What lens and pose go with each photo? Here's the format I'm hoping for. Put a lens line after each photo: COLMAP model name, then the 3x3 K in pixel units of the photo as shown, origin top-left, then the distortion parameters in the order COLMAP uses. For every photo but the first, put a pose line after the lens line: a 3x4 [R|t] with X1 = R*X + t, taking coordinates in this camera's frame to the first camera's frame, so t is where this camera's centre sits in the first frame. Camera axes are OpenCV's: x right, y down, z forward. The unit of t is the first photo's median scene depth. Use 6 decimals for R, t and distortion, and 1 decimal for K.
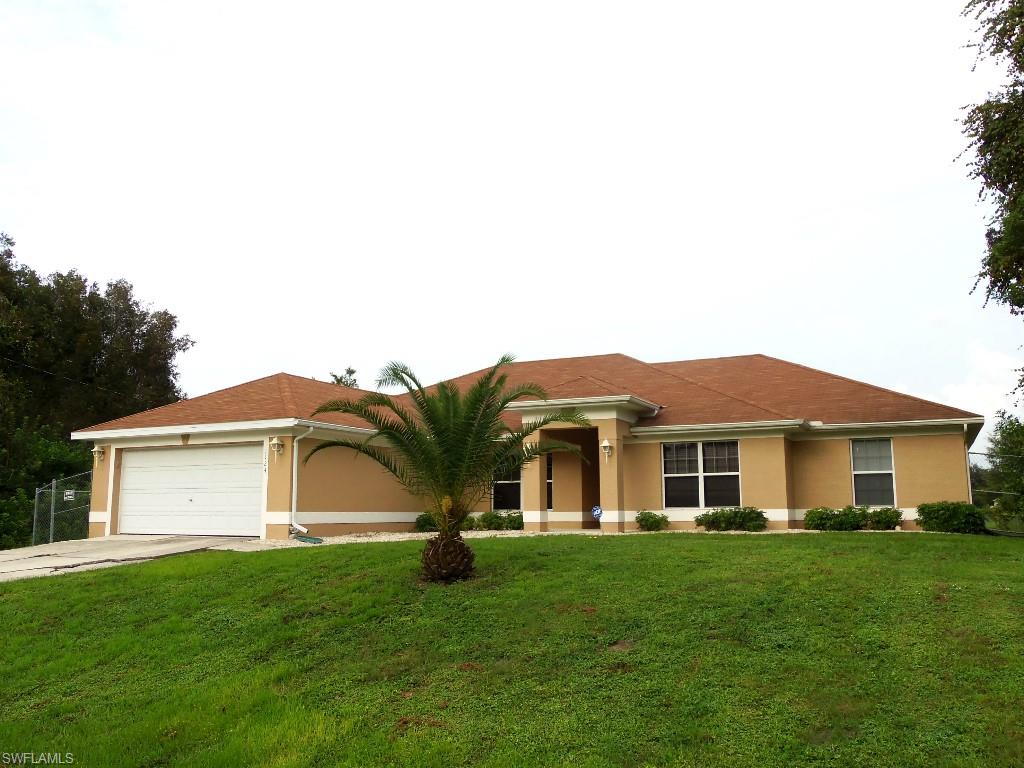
lens RADIAL K [[813.6, 0, 512.0], [0, 813.6, 384.0], [0, 0, 1]] dist [-0.005973, -0.017178]
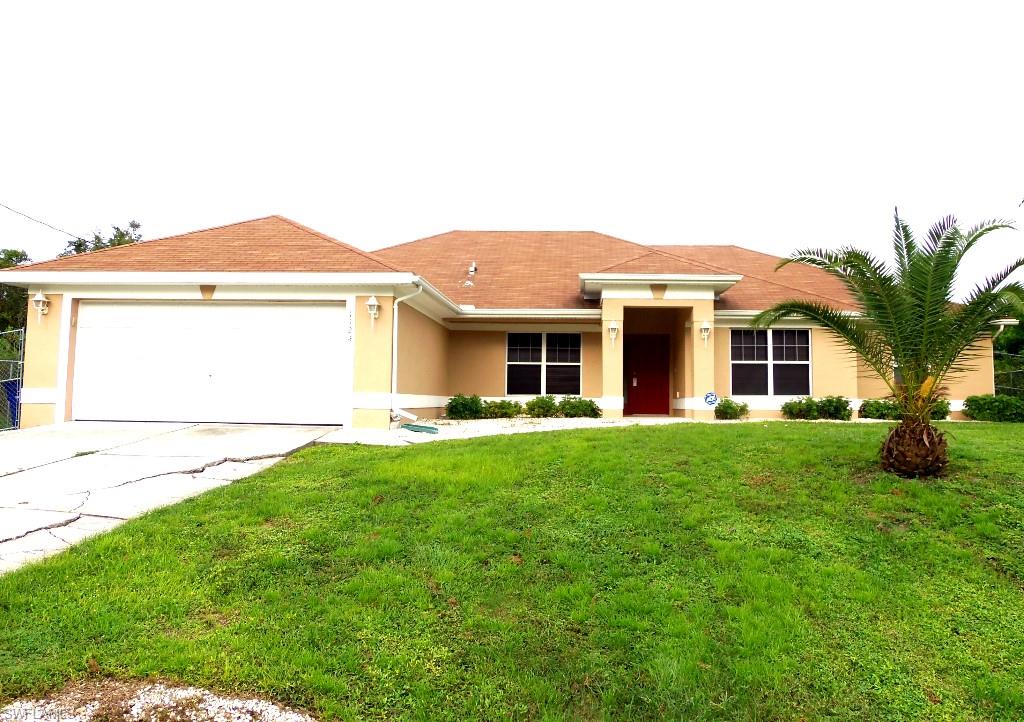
lens RADIAL K [[815.3, 0, 512.0], [0, 815.3, 361.0], [0, 0, 1]] dist [-0.011087, -0.004368]
pose [[0.918446, 0.032912, 0.394175, -0.435394], [-0.075287, 0.992860, 0.092523, 0.041956], [-0.388315, -0.114653, 0.914366, 0.223965]]
